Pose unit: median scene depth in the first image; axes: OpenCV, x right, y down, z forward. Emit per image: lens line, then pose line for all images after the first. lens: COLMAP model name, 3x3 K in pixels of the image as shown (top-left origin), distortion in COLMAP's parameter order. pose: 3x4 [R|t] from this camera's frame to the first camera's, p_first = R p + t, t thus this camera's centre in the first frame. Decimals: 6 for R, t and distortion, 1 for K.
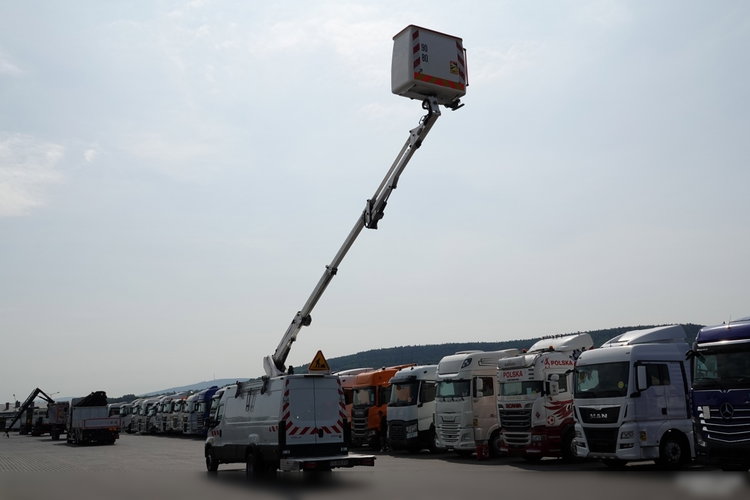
lens RADIAL K [[806.0, 0, 380.4], [0, 806.0, 246.4], [0, 0, 1]] dist [0.018353, 0.000000]
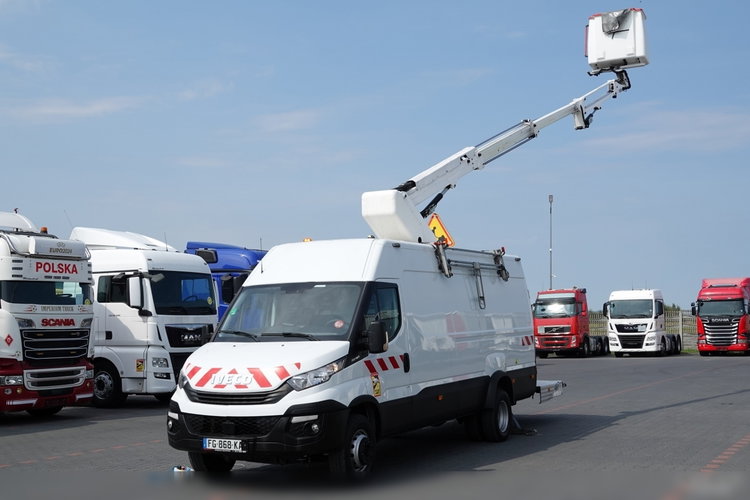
lens RADIAL K [[980.3, 0, 372.4], [0, 980.3, 243.2], [0, 0, 1]] dist [0.106408, 0.000000]
pose [[-0.550244, 0.107828, 0.828013, -0.668112], [-0.142532, 0.964945, -0.220378, 0.327569], [-0.822749, -0.239280, -0.515586, 1.465104]]
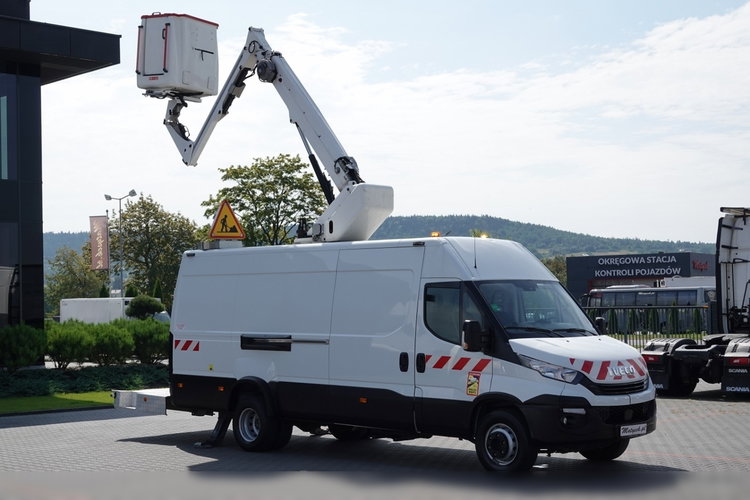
lens RADIAL K [[1182.5, 0, 382.2], [0, 1182.5, 242.2], [0, 0, 1]] dist [0.039529, 0.000000]
pose [[-0.960740, 0.029972, -0.275825, 0.040300], [0.100677, 0.964048, -0.245916, 0.369353], [0.258538, -0.264031, -0.929218, 1.808741]]
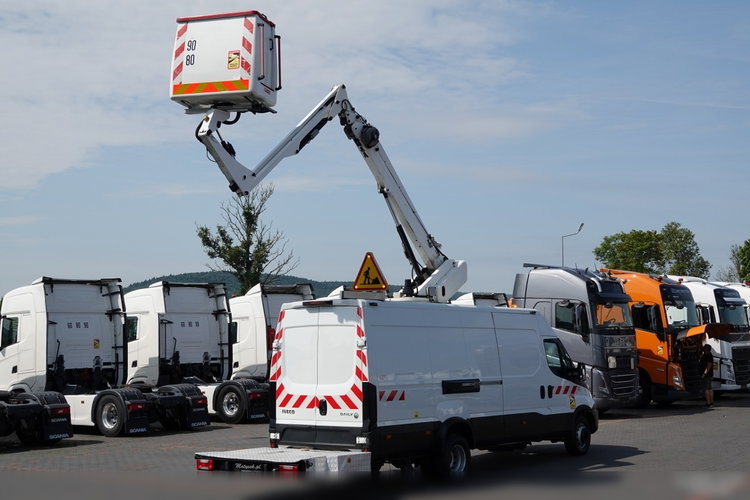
lens RADIAL K [[1049.7, 0, 380.0], [0, 1049.7, 250.5], [0, 0, 1]] dist [0.047511, 0.000000]
pose [[0.381667, -0.062380, -0.922192, 0.590972], [0.202185, 0.979192, 0.017443, 0.122329], [0.901915, -0.193111, 0.386338, 0.773349]]
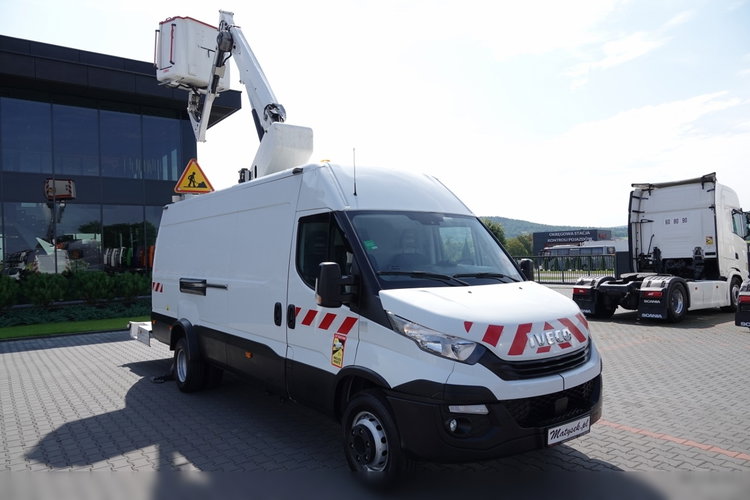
lens RADIAL K [[522.8, 0, 374.0], [0, 522.8, 248.0], [0, 0, 1]] dist [0.017696, -0.005518]
pose [[-0.989924, 0.048749, -0.132944, -0.159410], [0.078119, 0.971081, -0.225606, 0.302571], [0.118101, -0.233718, -0.965105, 1.434826]]
